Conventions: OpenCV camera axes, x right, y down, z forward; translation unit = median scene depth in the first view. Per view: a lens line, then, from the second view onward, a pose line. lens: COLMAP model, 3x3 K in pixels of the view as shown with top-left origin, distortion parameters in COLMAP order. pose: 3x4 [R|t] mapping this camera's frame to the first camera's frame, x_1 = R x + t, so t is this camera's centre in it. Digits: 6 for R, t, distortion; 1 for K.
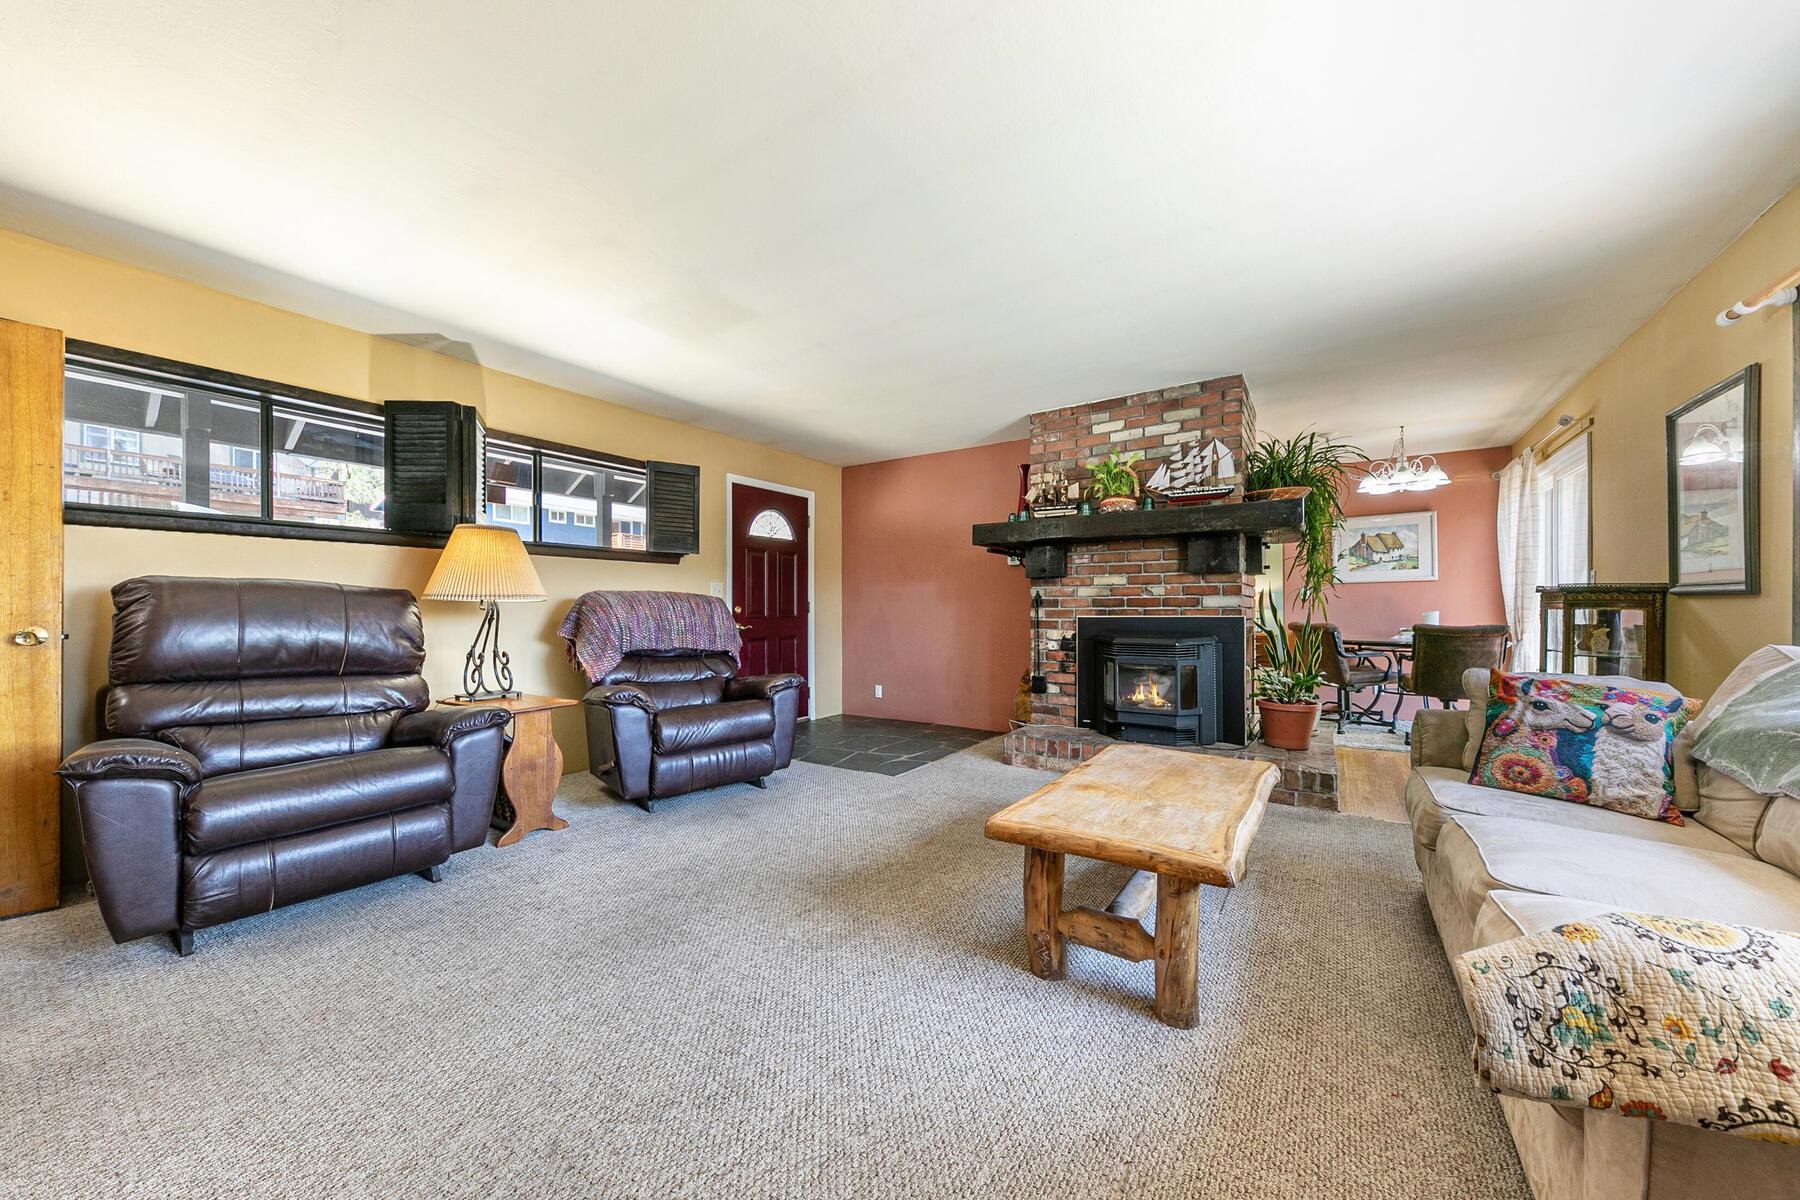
lens RADIAL K [[643.1, 0, 892.5], [0, 643.1, 607.5], [0, 0, 1]] dist [0.000641, -0.000026]
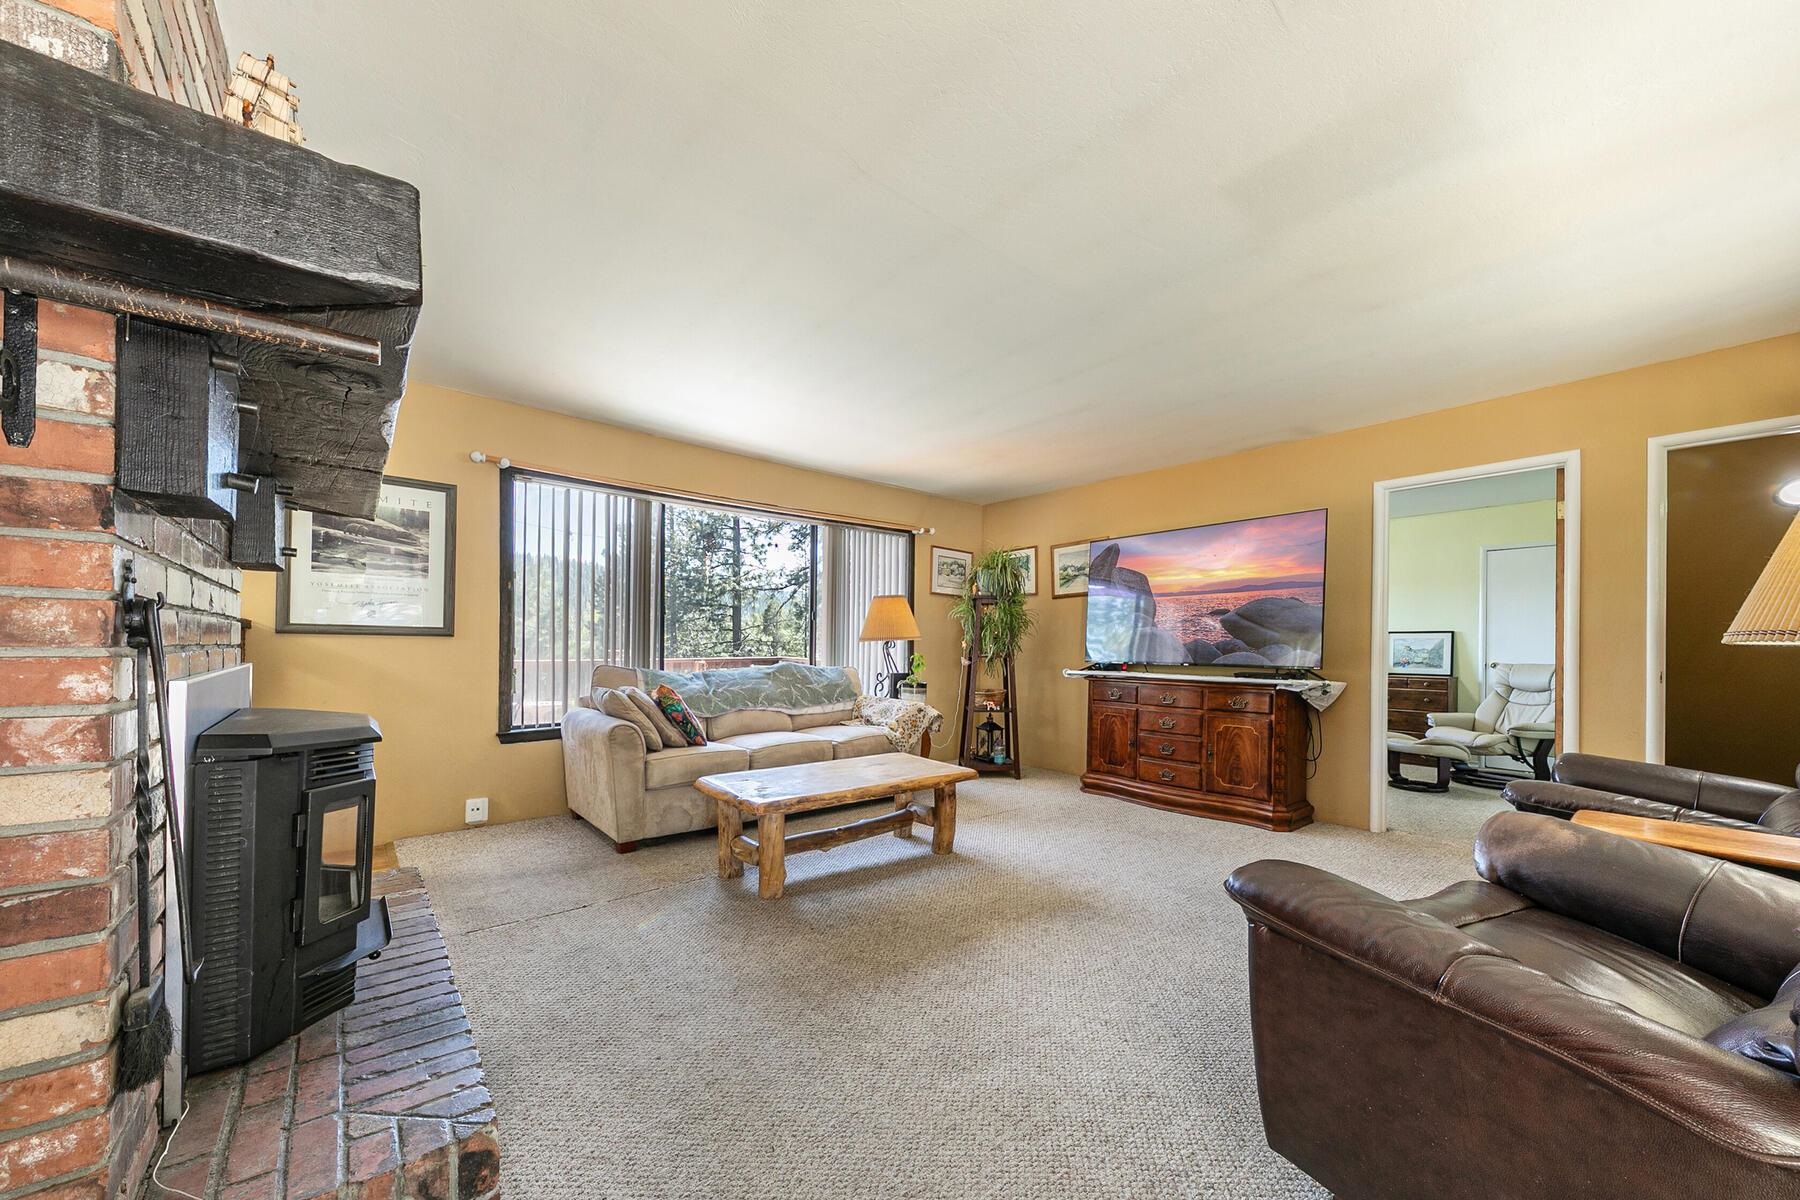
lens RADIAL K [[662.6, 0, 945.9], [0, 662.6, 645.2], [0, 0, 1]] dist [0.000289, -0.000072]
pose [[-0.979920, -0.007733, 0.199241, -0.057886], [-0.009458, 0.999926, -0.007710, 0.000555], [-0.199166, -0.009440, -0.979920, 1.233292]]
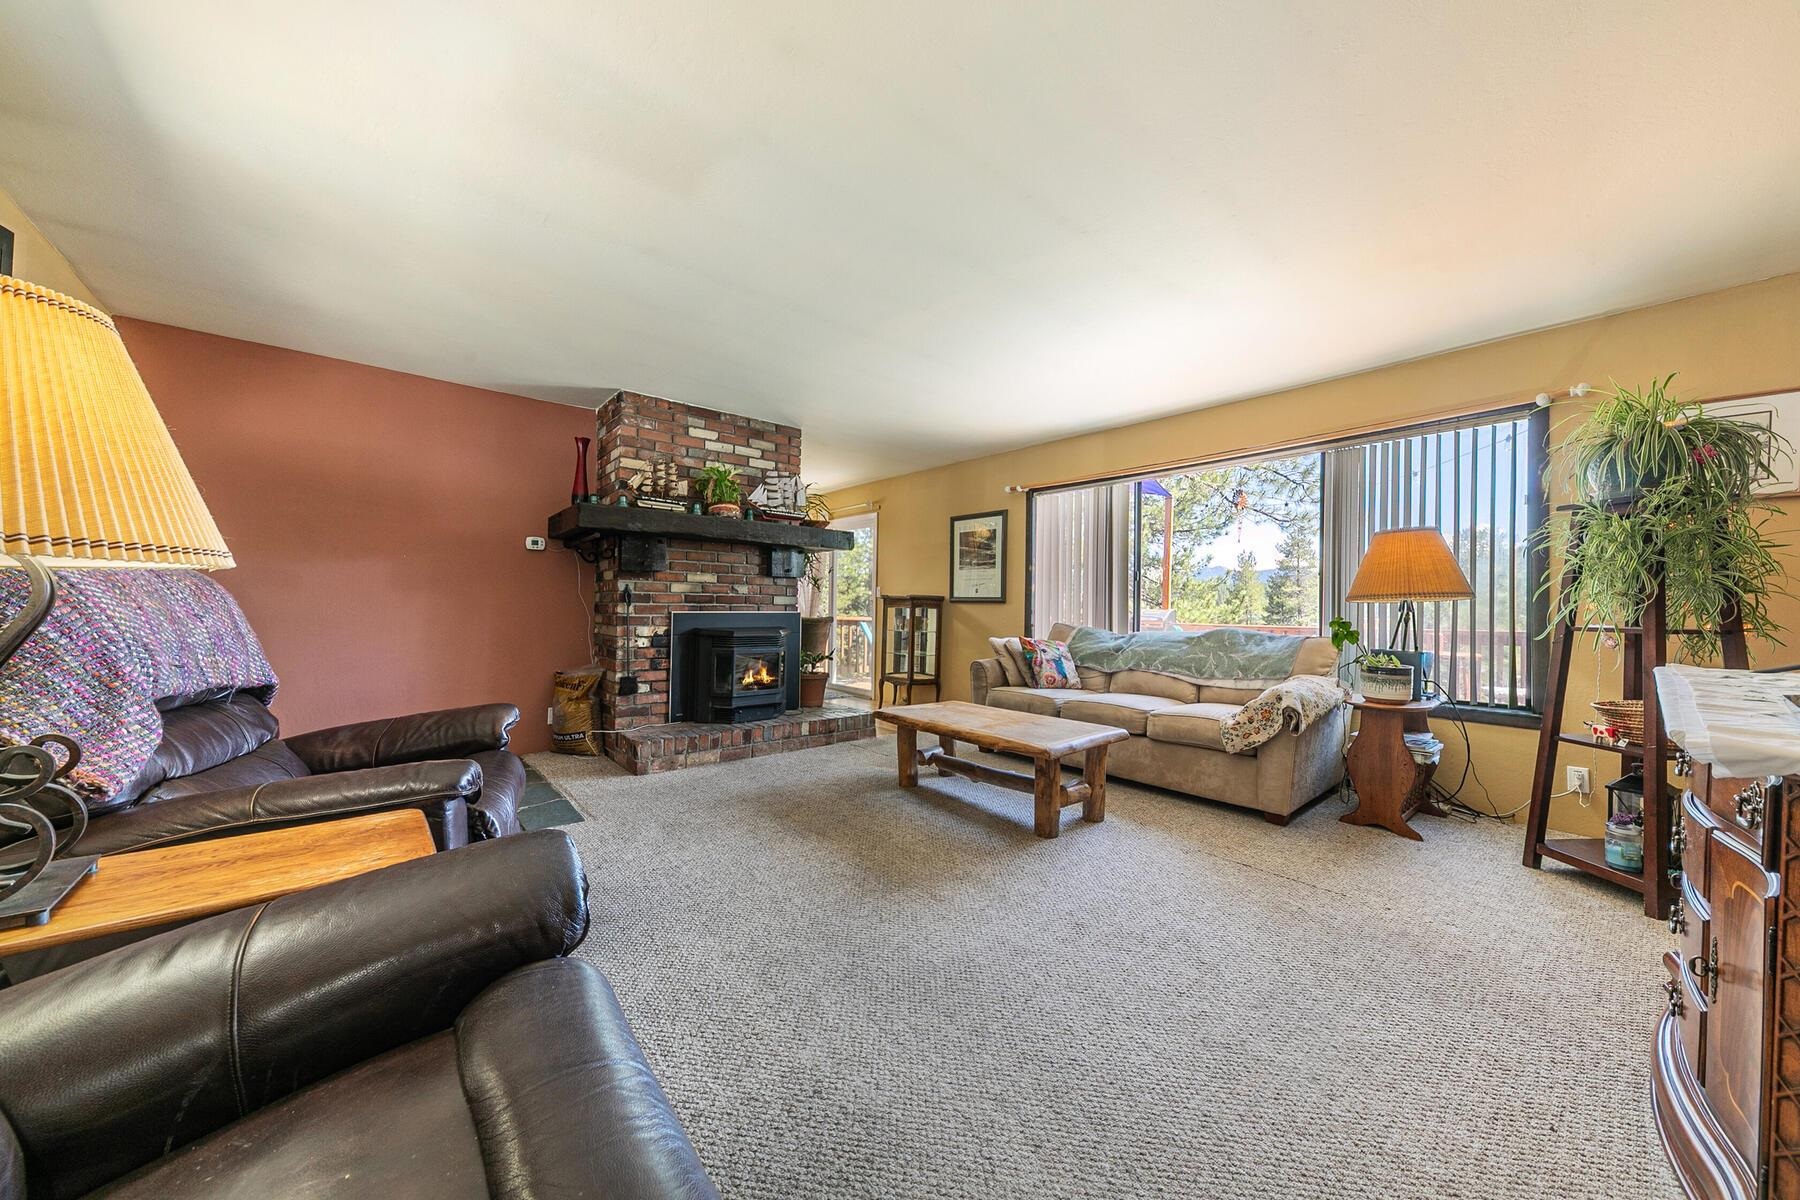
lens RADIAL K [[643.1, 0, 892.5], [0, 643.1, 607.5], [0, 0, 1]] dist [0.000641, -0.000026]
pose [[0.250916, 0.003076, 0.968004, -0.615536], [-0.014100, 0.999900, 0.000477, 0.001286], [-0.967906, -0.013768, 0.250934, 0.428663]]
